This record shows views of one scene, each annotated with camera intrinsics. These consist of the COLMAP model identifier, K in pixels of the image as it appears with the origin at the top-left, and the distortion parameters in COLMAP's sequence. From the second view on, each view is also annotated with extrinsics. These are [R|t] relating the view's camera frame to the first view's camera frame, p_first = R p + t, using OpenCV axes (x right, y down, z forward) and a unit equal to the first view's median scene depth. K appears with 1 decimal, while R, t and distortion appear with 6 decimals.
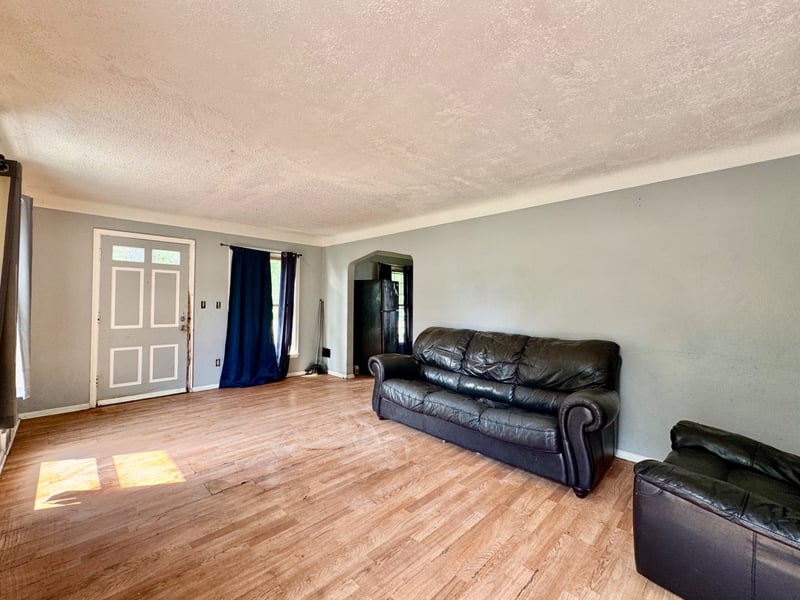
lens RADIAL K [[335.4, 0, 399.8], [0, 335.4, 298.1], [0, 0, 1]] dist [-0.004137, -0.000337]
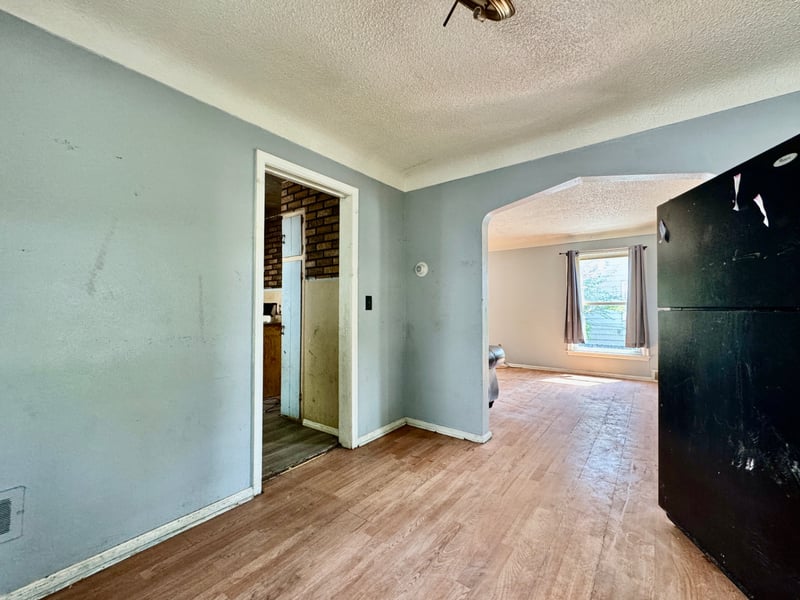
lens RADIAL K [[335.4, 0, 400.8], [0, 335.4, 298.1], [0, 0, 1]] dist [-0.004137, -0.000337]
pose [[-0.990421, -0.014864, -0.137280, 0.404420], [-0.009481, 0.999163, -0.039782, 0.076340], [0.137756, -0.038100, -0.989733, 2.218077]]
